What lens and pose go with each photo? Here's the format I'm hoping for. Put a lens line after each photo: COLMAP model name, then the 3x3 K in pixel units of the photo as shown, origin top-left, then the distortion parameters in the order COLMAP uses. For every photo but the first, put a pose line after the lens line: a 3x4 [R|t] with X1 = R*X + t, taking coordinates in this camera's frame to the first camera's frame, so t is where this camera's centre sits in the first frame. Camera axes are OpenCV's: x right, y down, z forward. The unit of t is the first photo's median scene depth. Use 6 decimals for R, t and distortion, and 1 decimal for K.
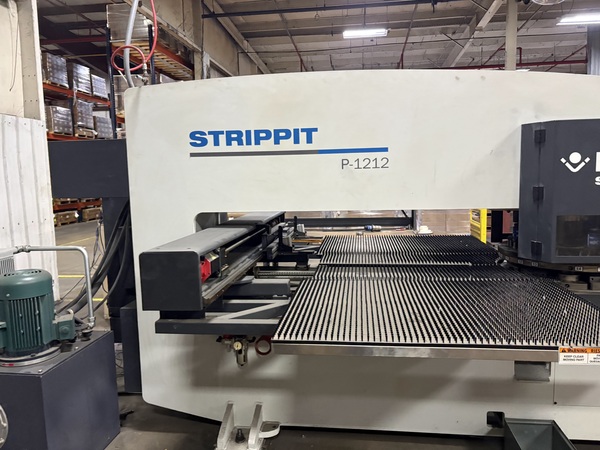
lens RADIAL K [[448.4, 0, 300.0], [0, 448.4, 225.0], [0, 0, 1]] dist [0.020089, 0.000175]
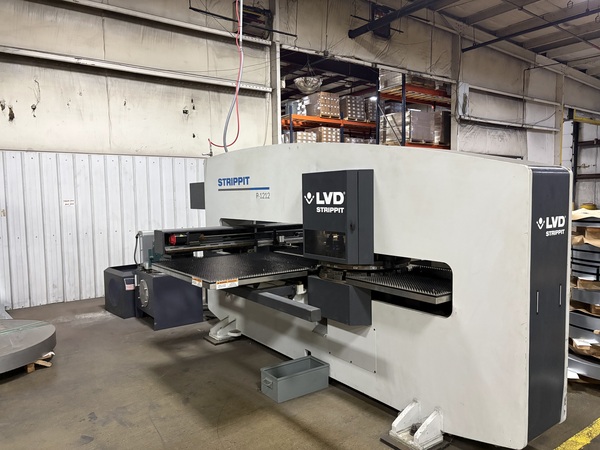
lens RADIAL K [[448.4, 0, 300.0], [0, 448.4, 225.0], [0, 0, 1]] dist [0.020089, 0.000175]
pose [[0.685597, 0.063117, -0.725240, 1.565384], [-0.084091, 0.996432, 0.007225, -0.041983], [0.723108, 0.056033, 0.688459, -0.148791]]
